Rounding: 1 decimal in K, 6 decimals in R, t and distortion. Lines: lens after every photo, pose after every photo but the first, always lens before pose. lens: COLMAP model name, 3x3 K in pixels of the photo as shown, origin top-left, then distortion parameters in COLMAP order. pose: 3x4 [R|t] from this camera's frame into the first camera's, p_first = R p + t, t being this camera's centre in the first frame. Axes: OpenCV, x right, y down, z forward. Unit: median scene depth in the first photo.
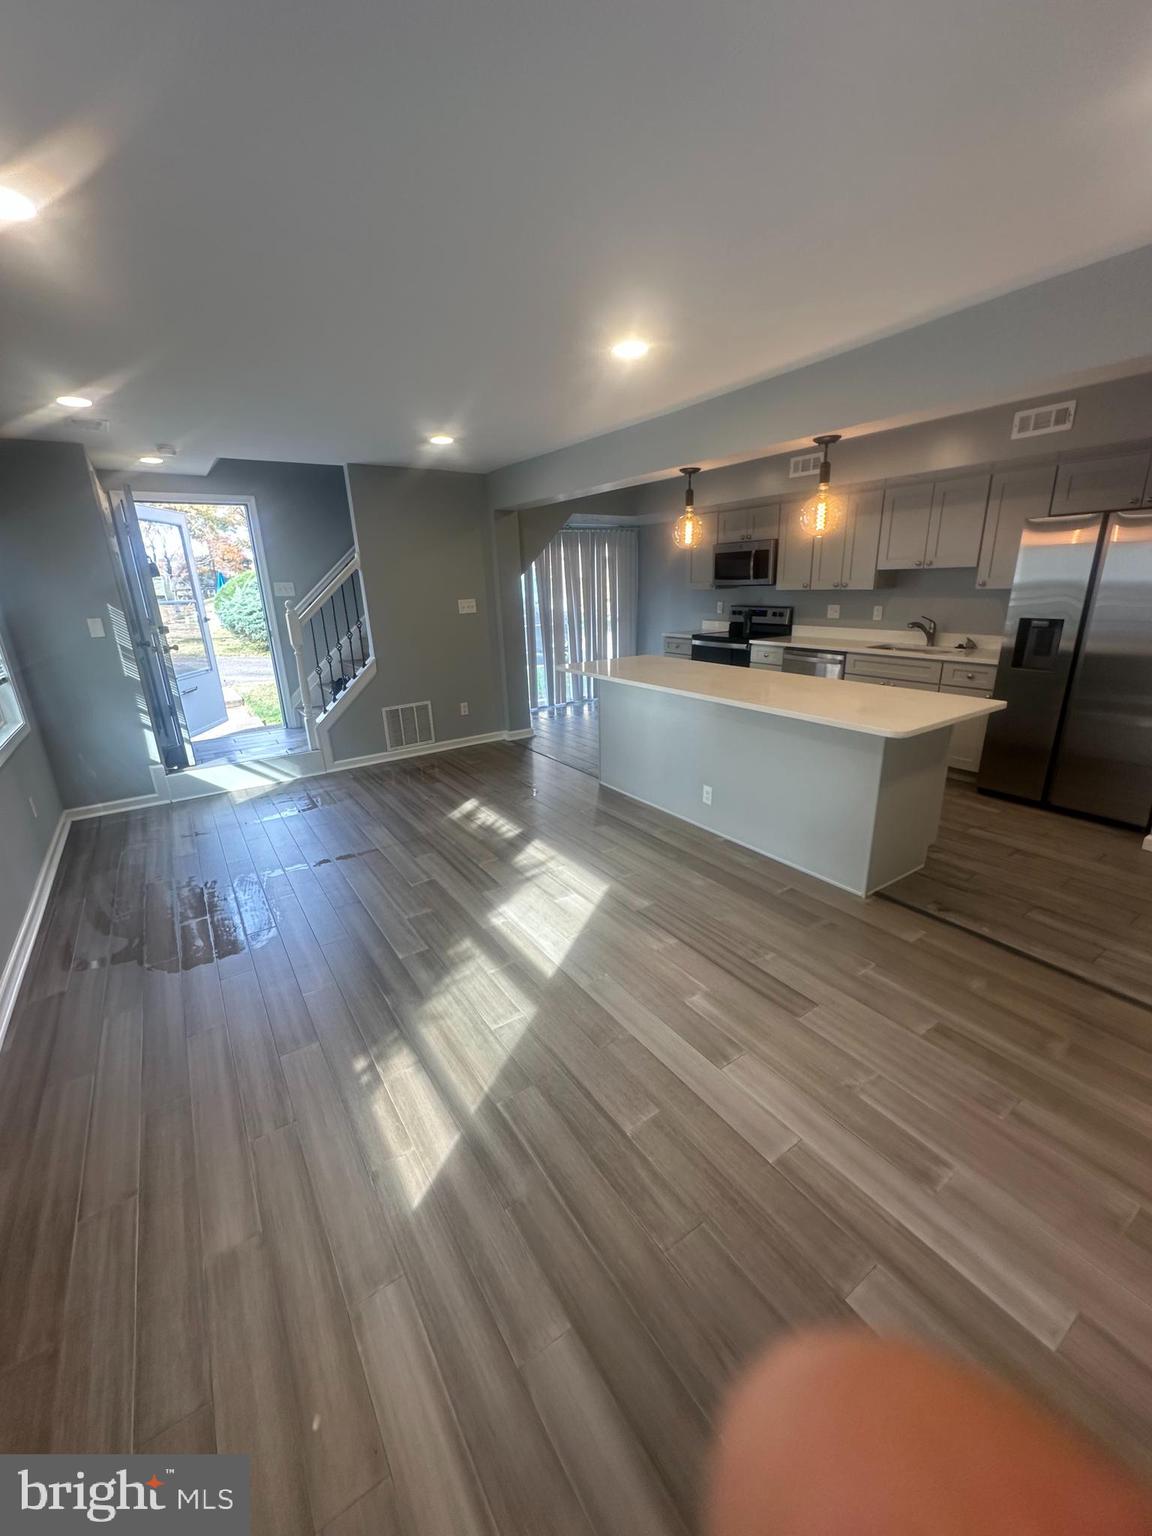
lens RADIAL K [[612.1, 0, 578.0], [0, 612.1, 768.7], [0, 0, 1]] dist [0.000554, -0.000561]
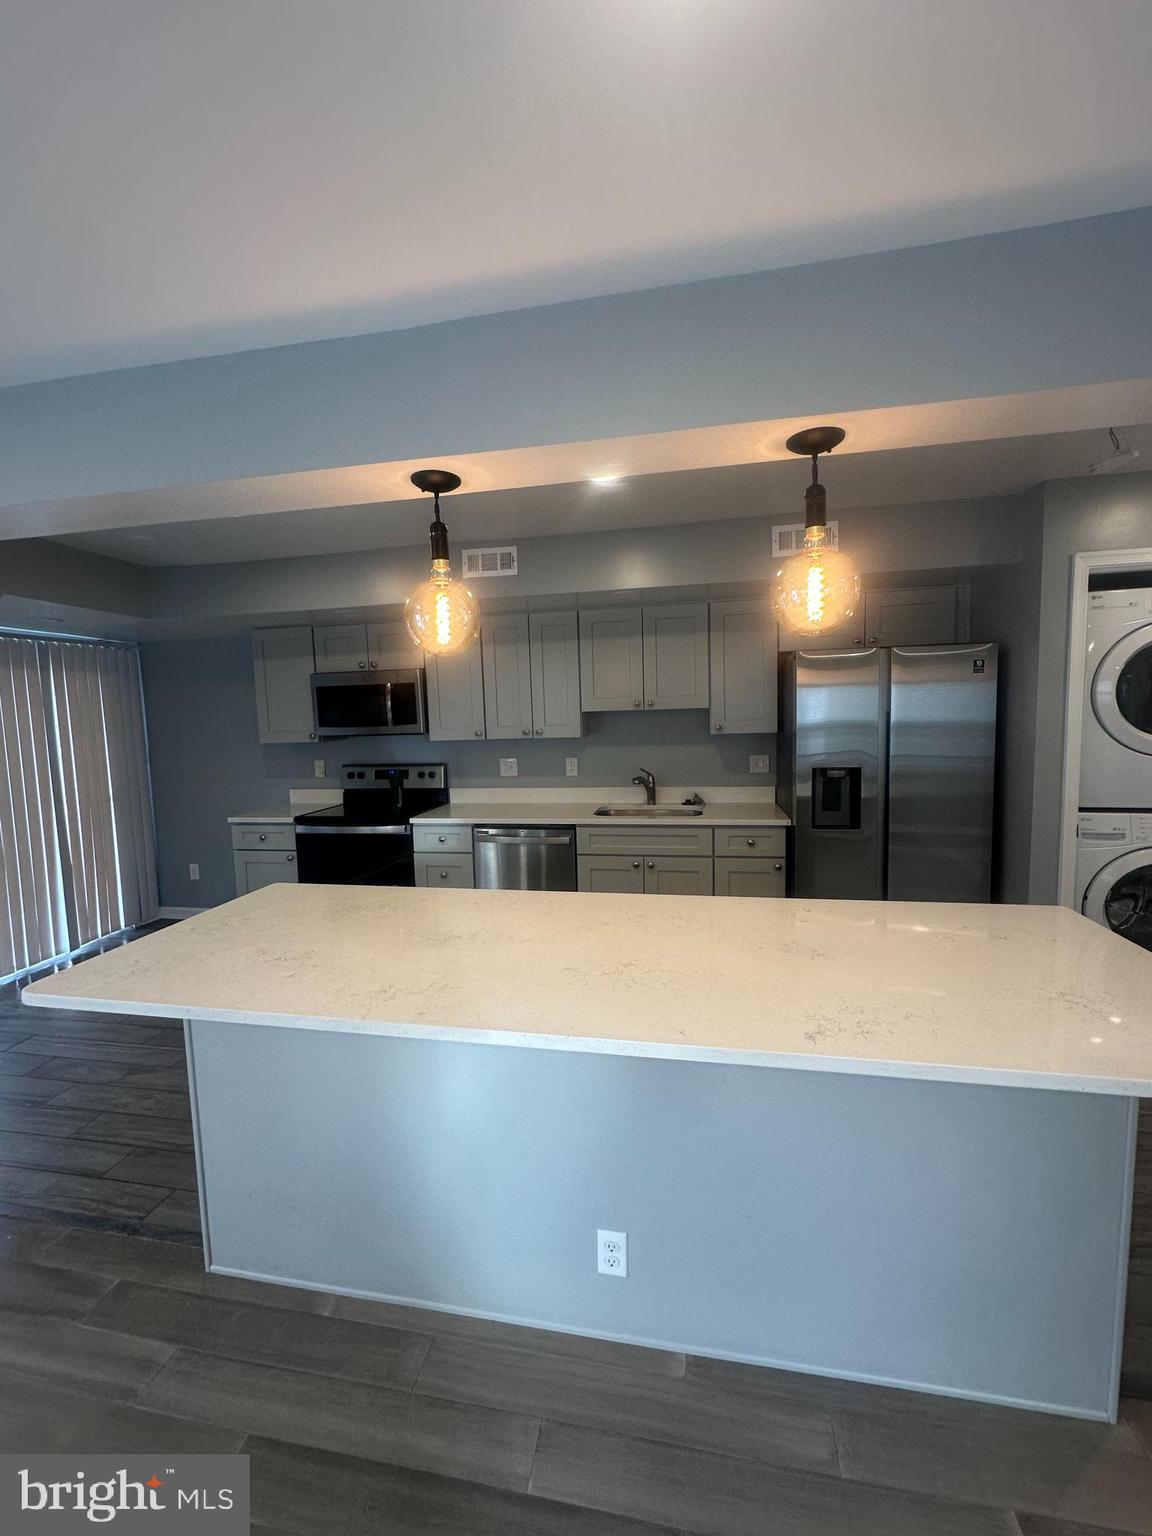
lens RADIAL K [[612.1, 0, 578.0], [0, 612.1, 768.7], [0, 0, 1]] dist [0.000554, -0.000561]
pose [[0.703861, -0.057961, 0.707969, -0.058853], [0.219936, 0.965471, -0.139618, -0.196648], [-0.675431, 0.253980, 0.692306, 0.640433]]
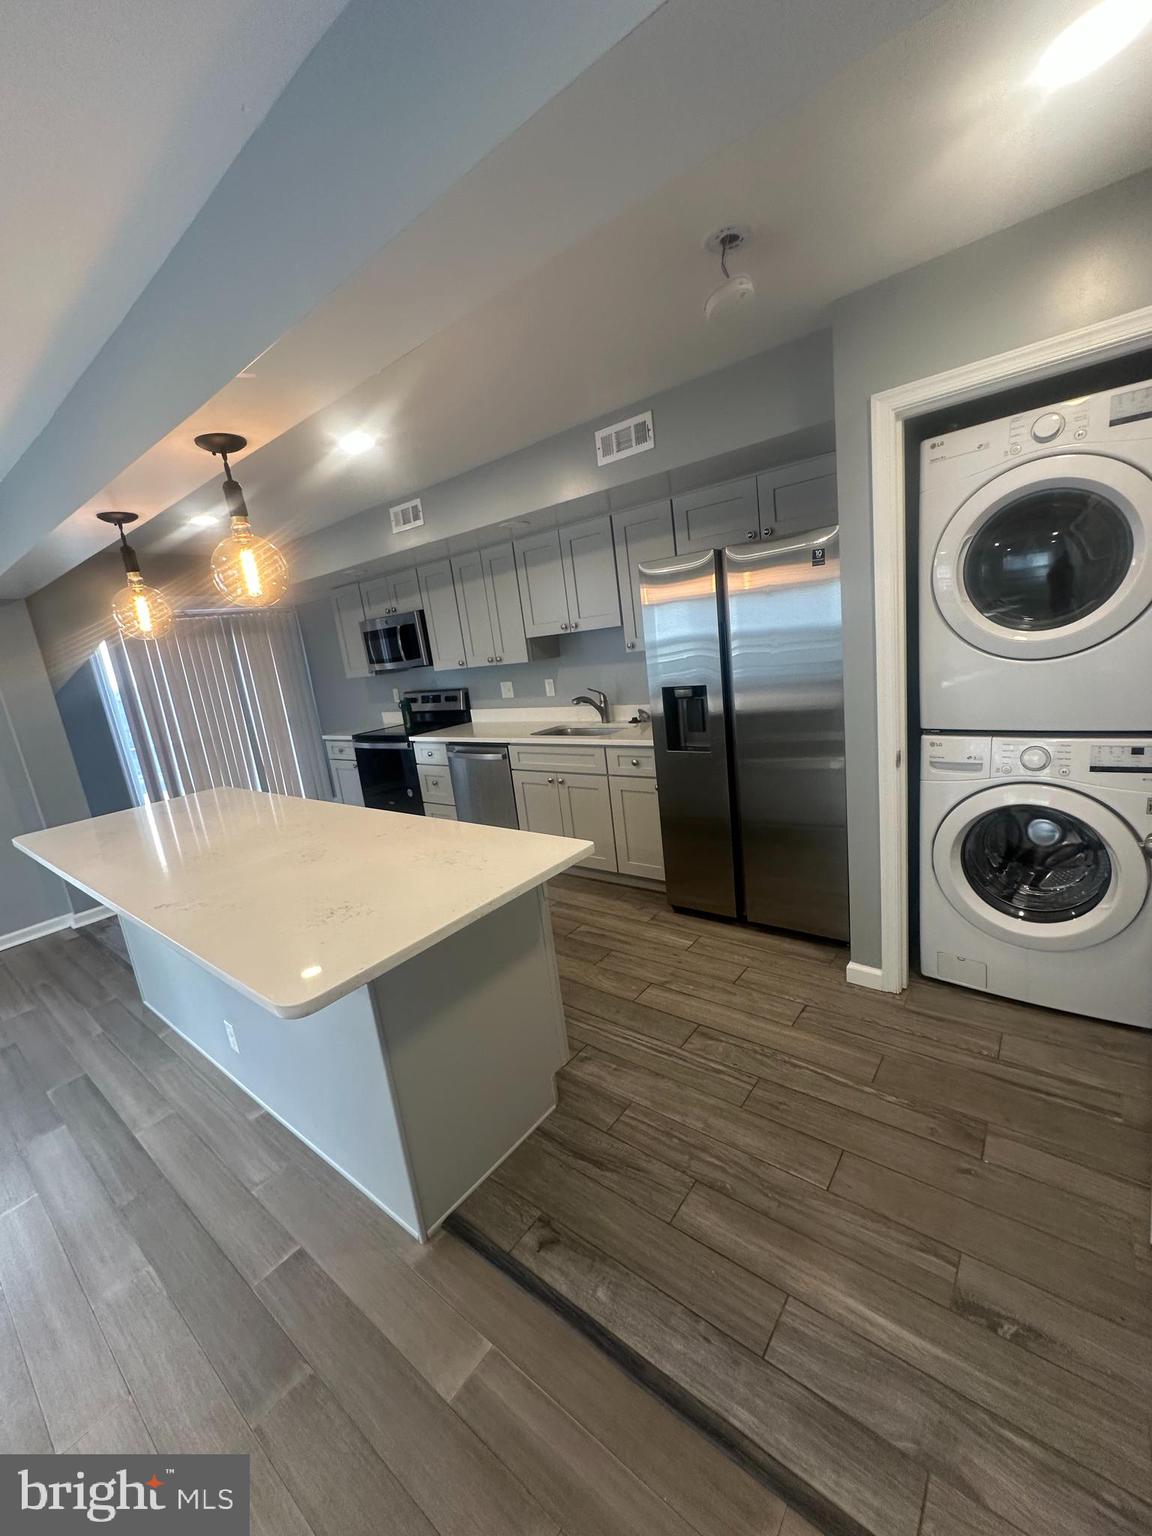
lens RADIAL K [[610.4, 0, 579.2], [0, 610.4, 767.0], [0, 0, 1]] dist [-0.005258, -0.000153]
pose [[0.949432, -0.145961, 0.277981, 0.389176], [0.176351, 0.980429, -0.087519, -0.097895], [-0.259767, 0.132116, 0.956591, 0.303878]]
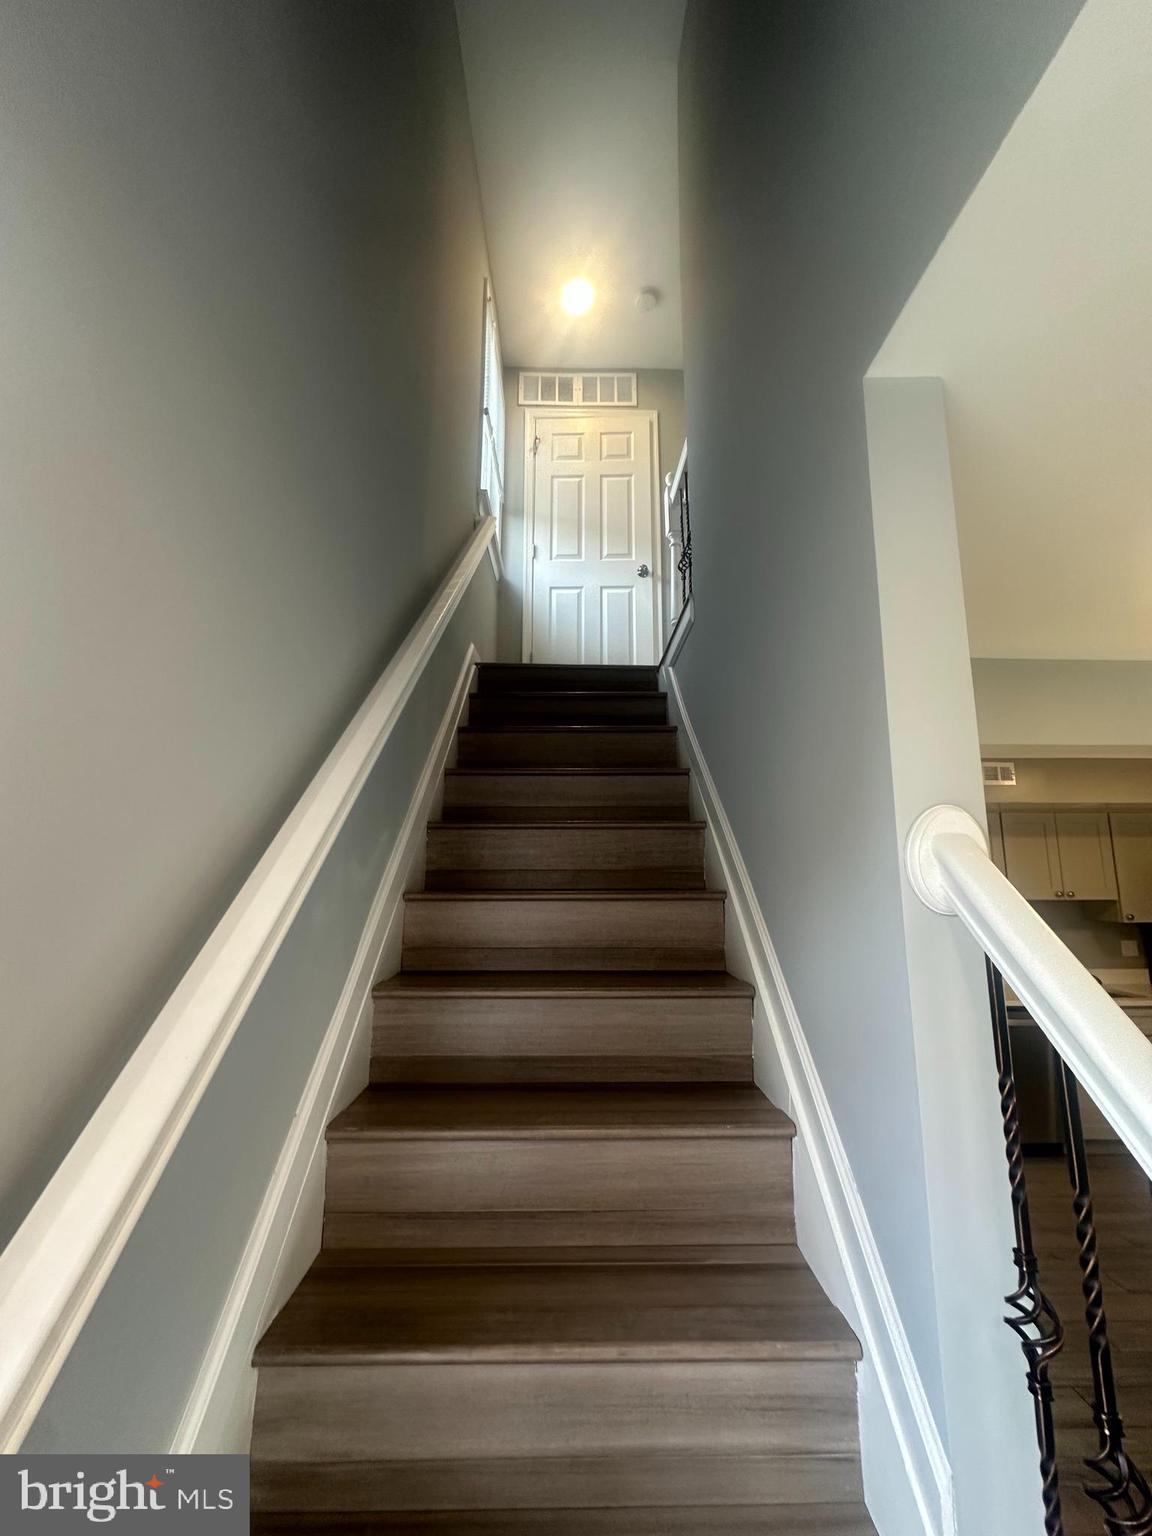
lens RADIAL K [[612.1, 0, 578.0], [0, 612.1, 768.7], [0, 0, 1]] dist [0.000554, -0.000561]
pose [[0.553808, 0.166602, 0.815807, -0.713006], [0.230303, 0.910905, -0.342363, -0.428105], [-0.800161, 0.377486, 0.466098, 1.287184]]
